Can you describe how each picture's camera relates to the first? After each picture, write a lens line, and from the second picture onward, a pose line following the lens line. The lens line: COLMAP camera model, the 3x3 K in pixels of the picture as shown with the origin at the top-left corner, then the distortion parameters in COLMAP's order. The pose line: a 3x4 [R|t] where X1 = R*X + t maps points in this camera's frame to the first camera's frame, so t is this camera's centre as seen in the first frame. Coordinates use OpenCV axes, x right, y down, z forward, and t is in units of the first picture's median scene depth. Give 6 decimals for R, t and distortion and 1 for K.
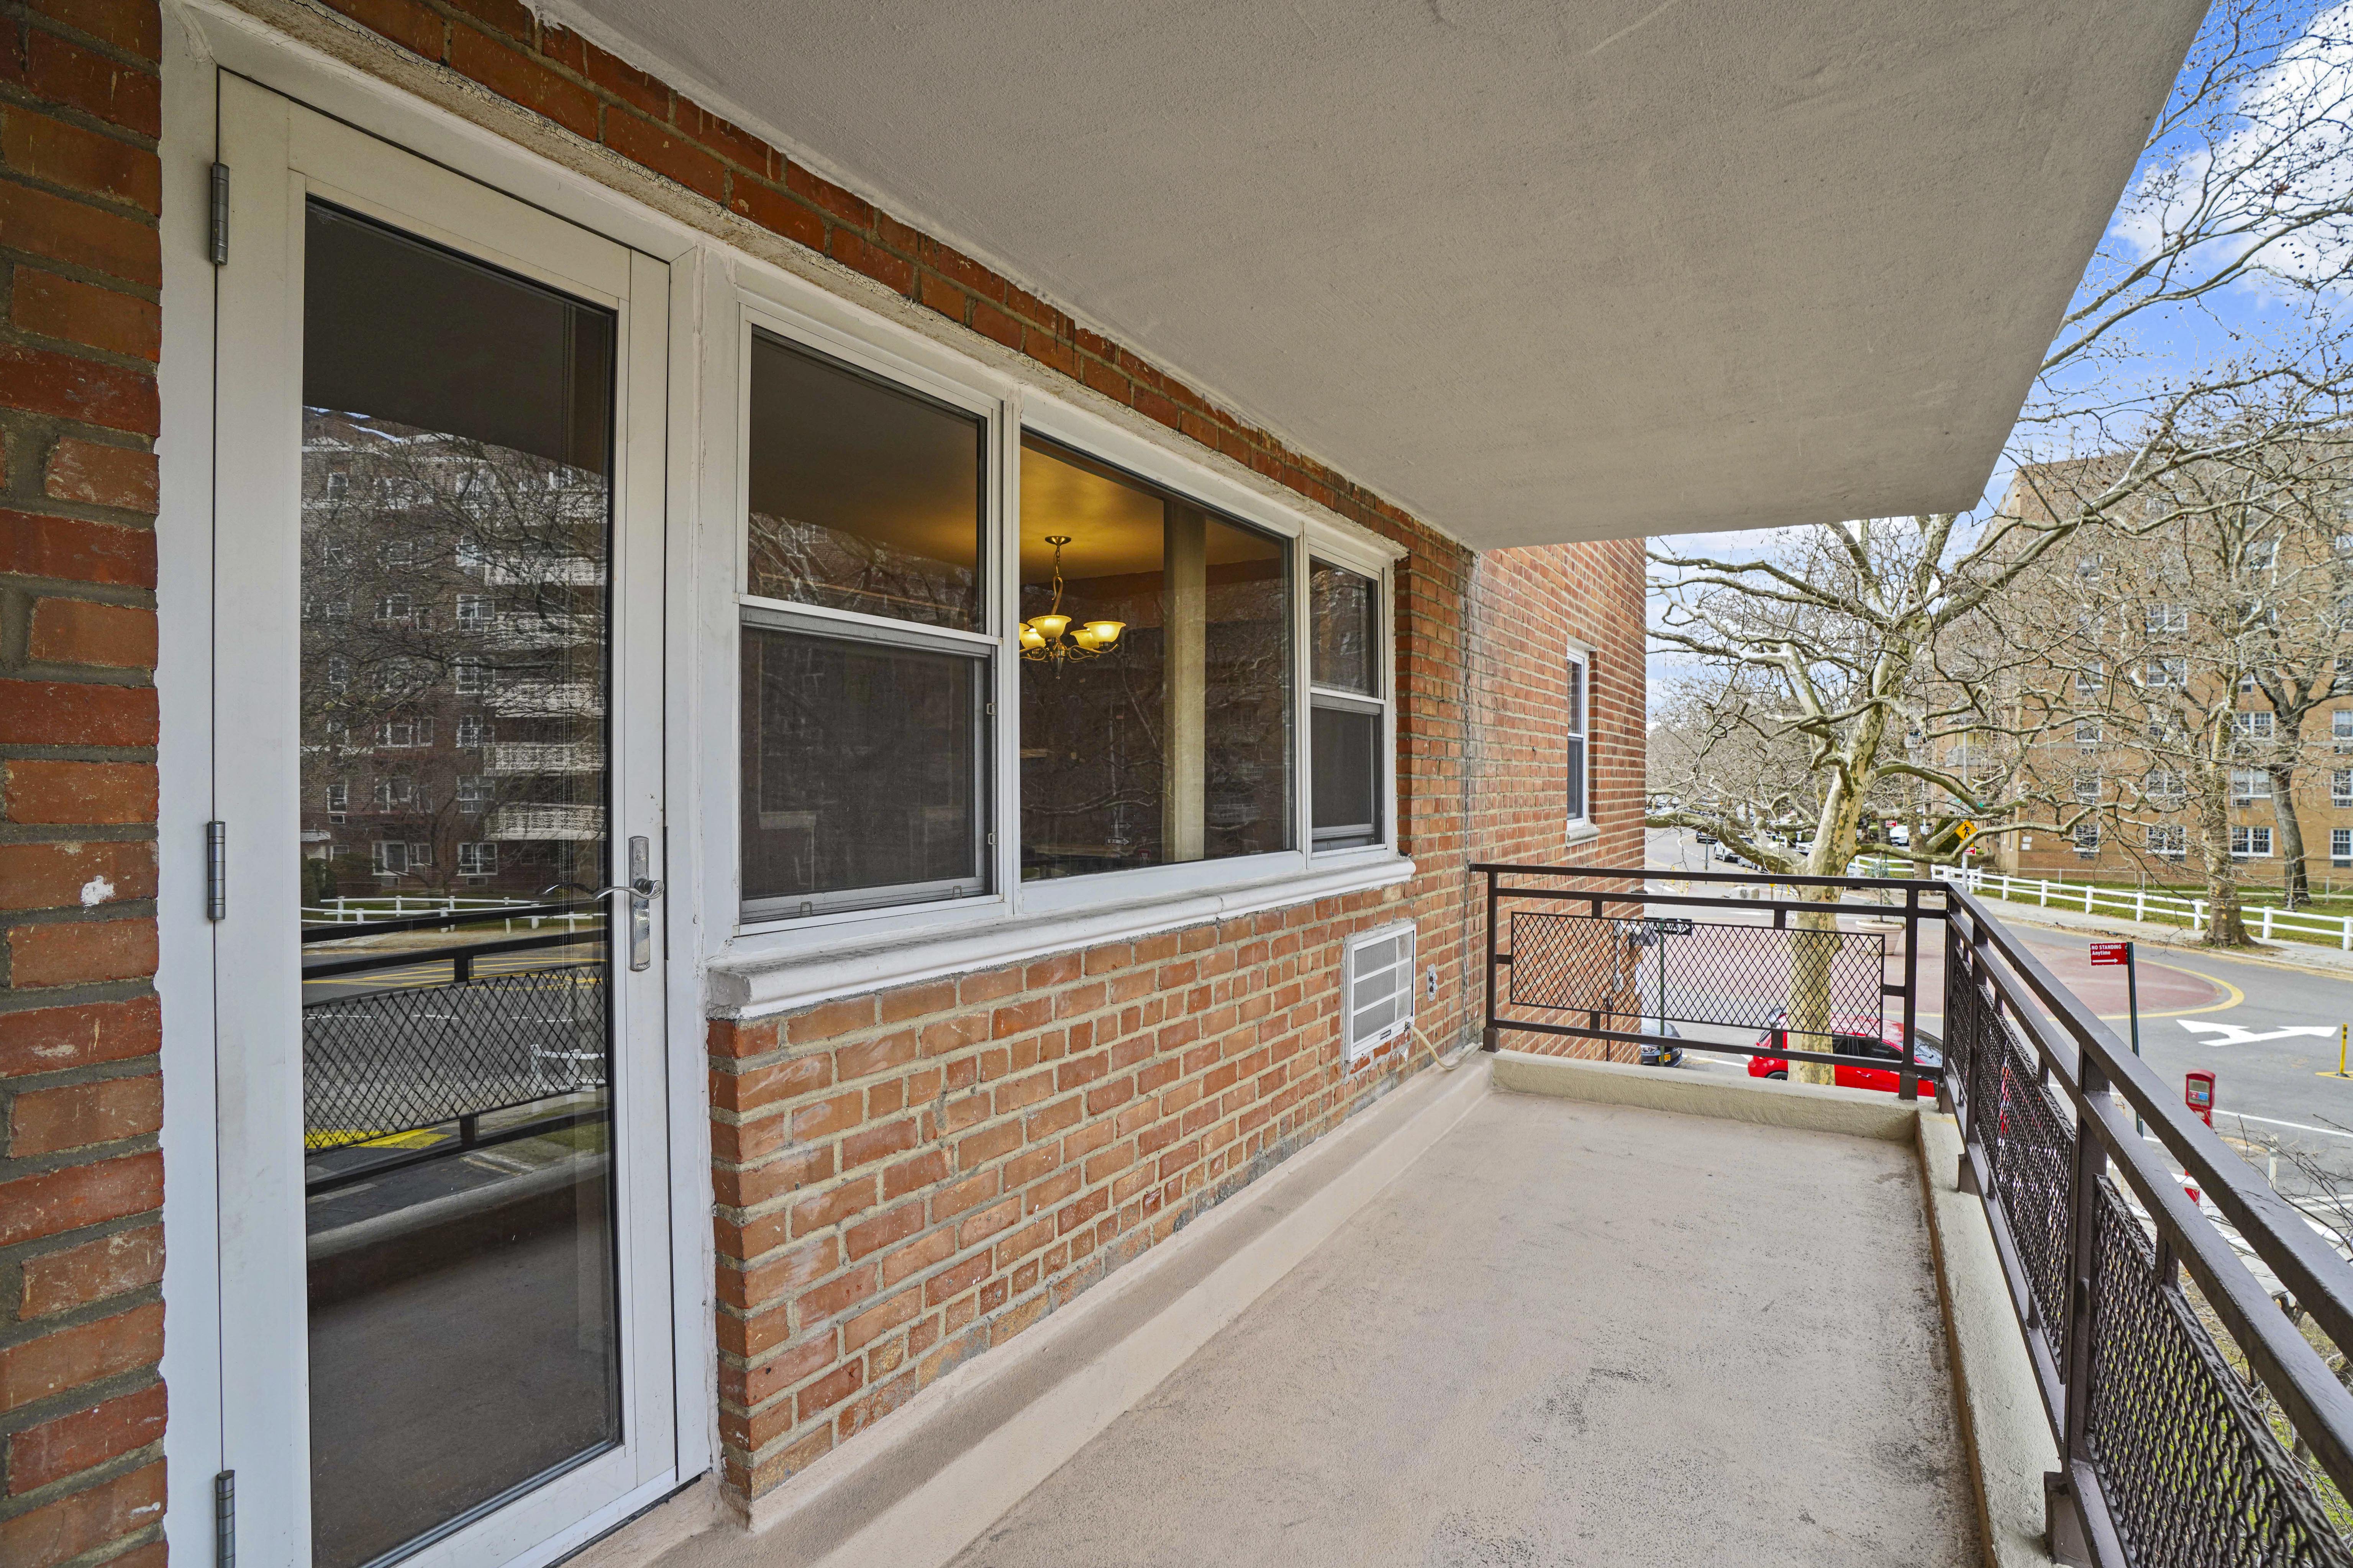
lens RADIAL K [[1090.0, 0, 1194.1], [0, 1090.0, 789.2], [0, 0, 1]] dist [-0.059574, 0.029345]
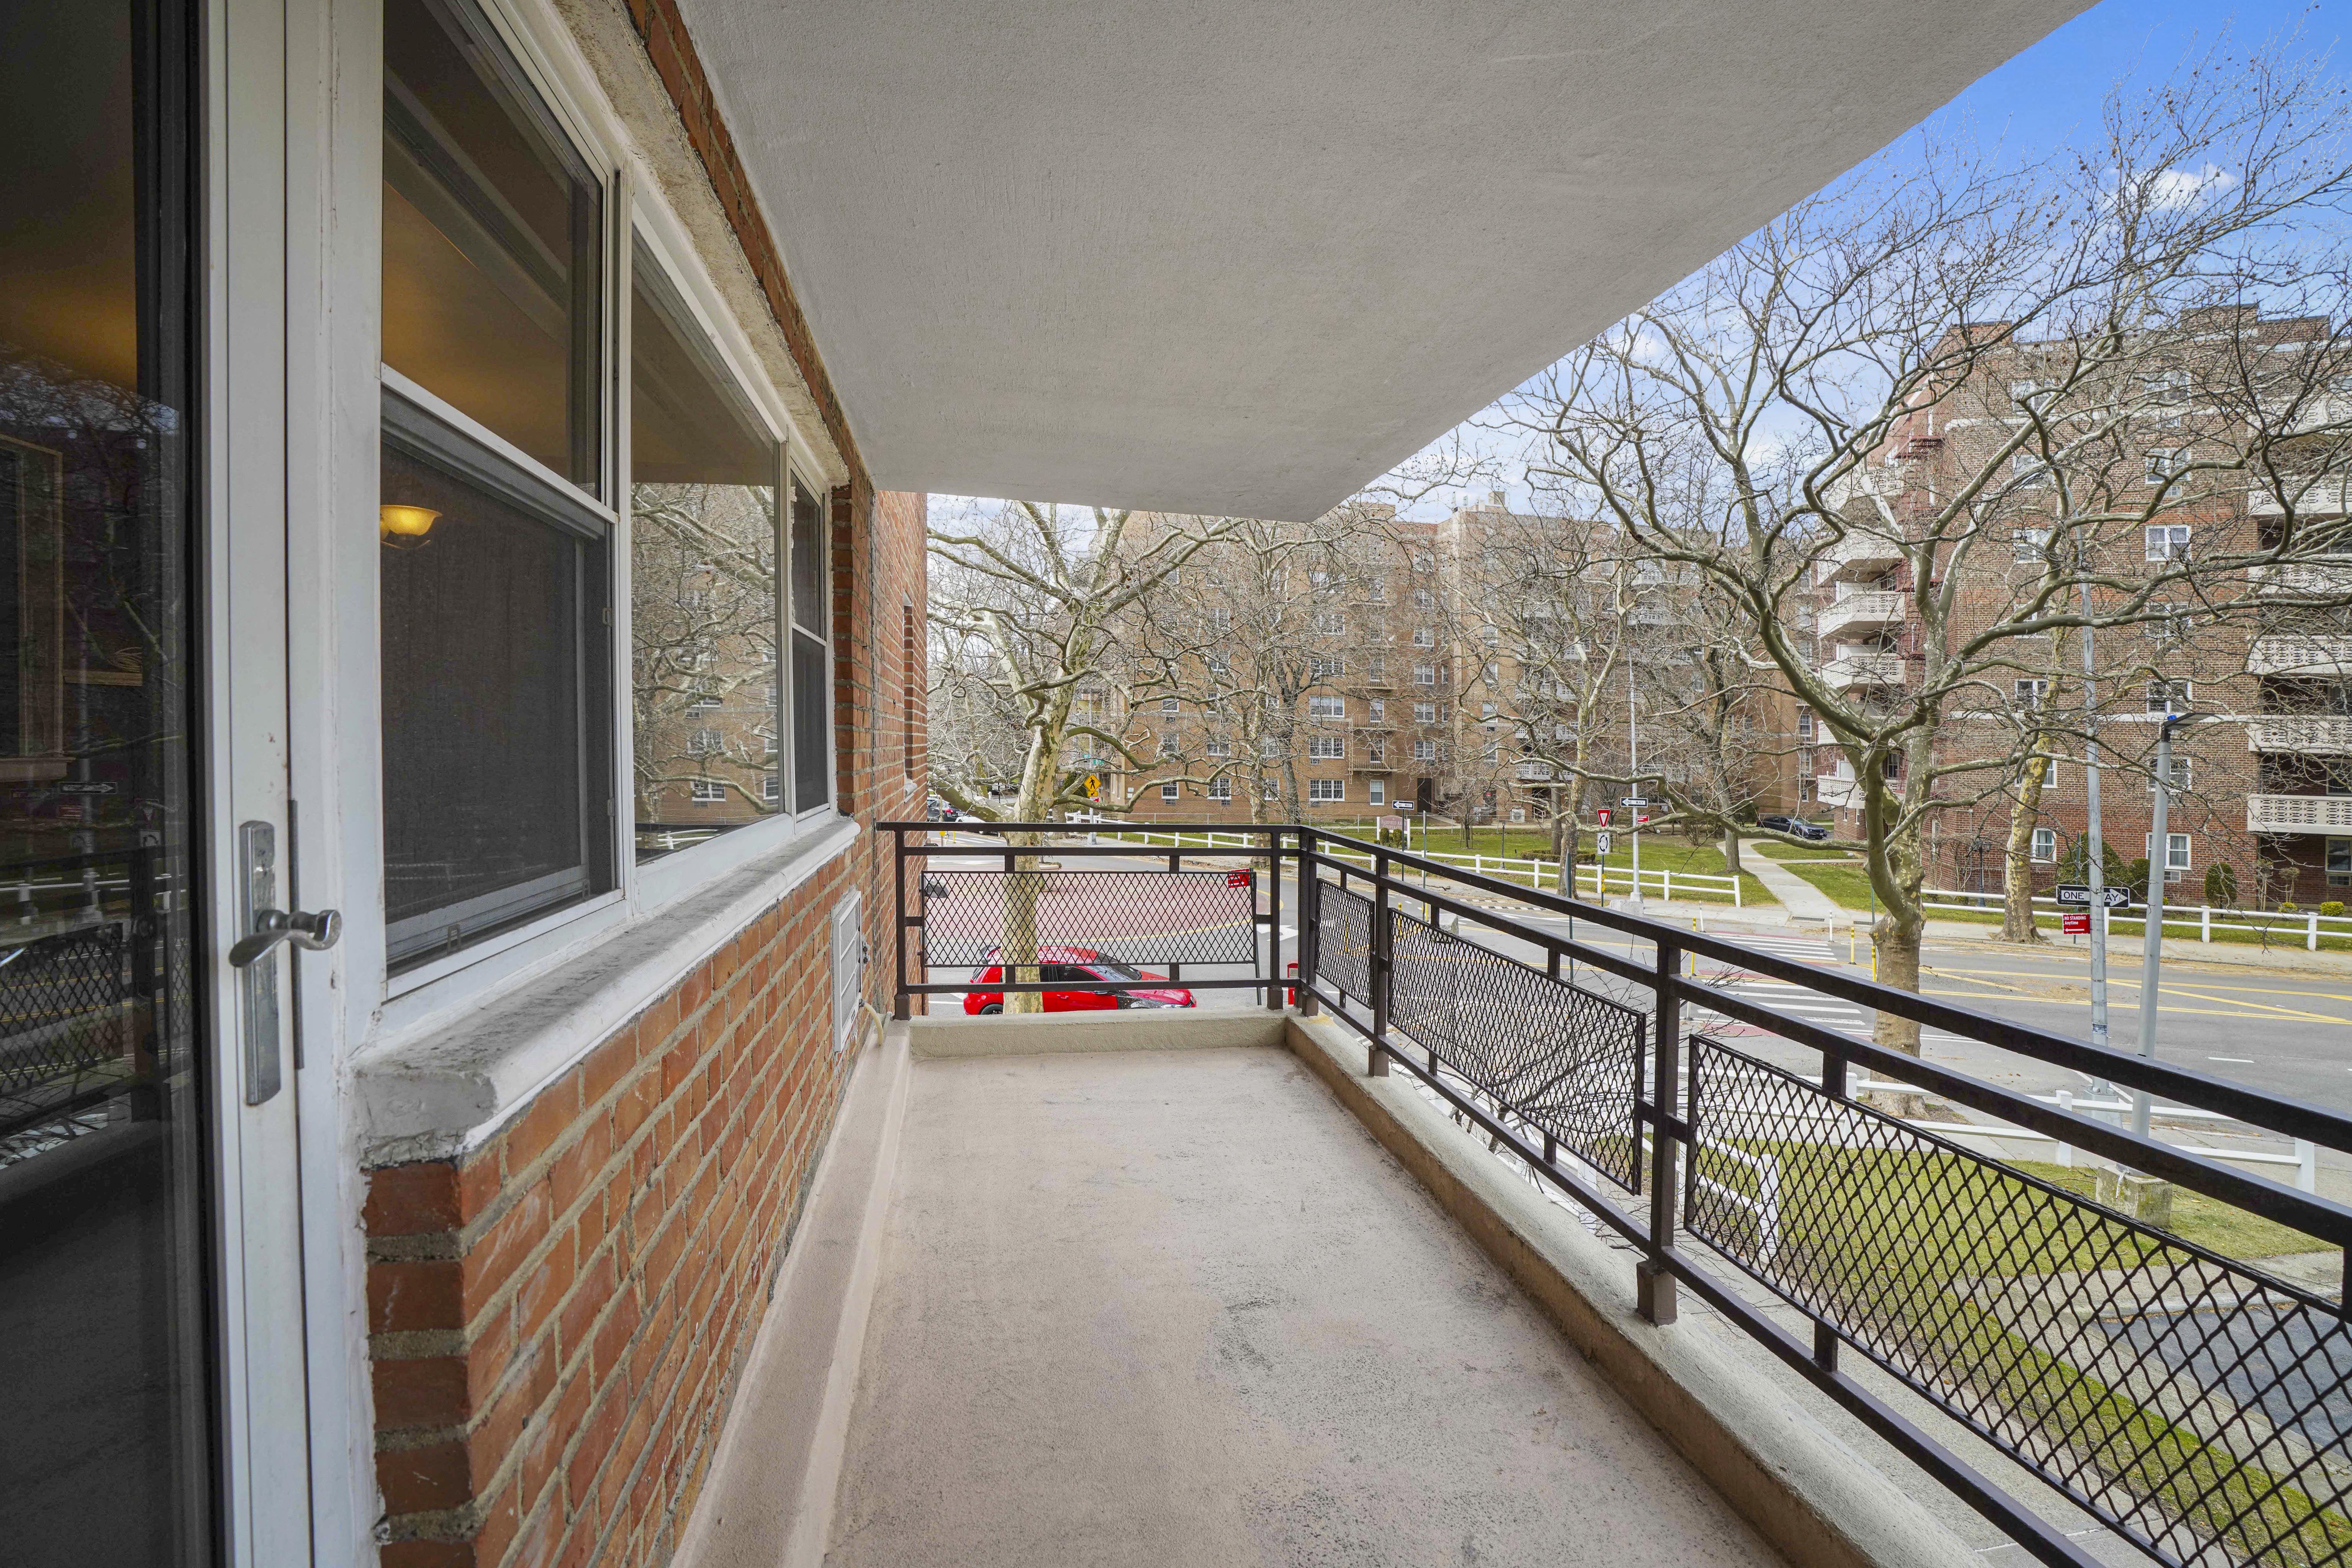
lens RADIAL K [[1096.1, 0, 1179.3], [0, 1096.1, 758.6], [0, 0, 1]] dist [-0.054736, 0.027871]
pose [[0.745744, 0.007088, 0.666194, -0.204696], [-0.016591, 0.999831, 0.007935, 0.002165], [-0.666026, -0.016970, 0.745736, 0.145270]]
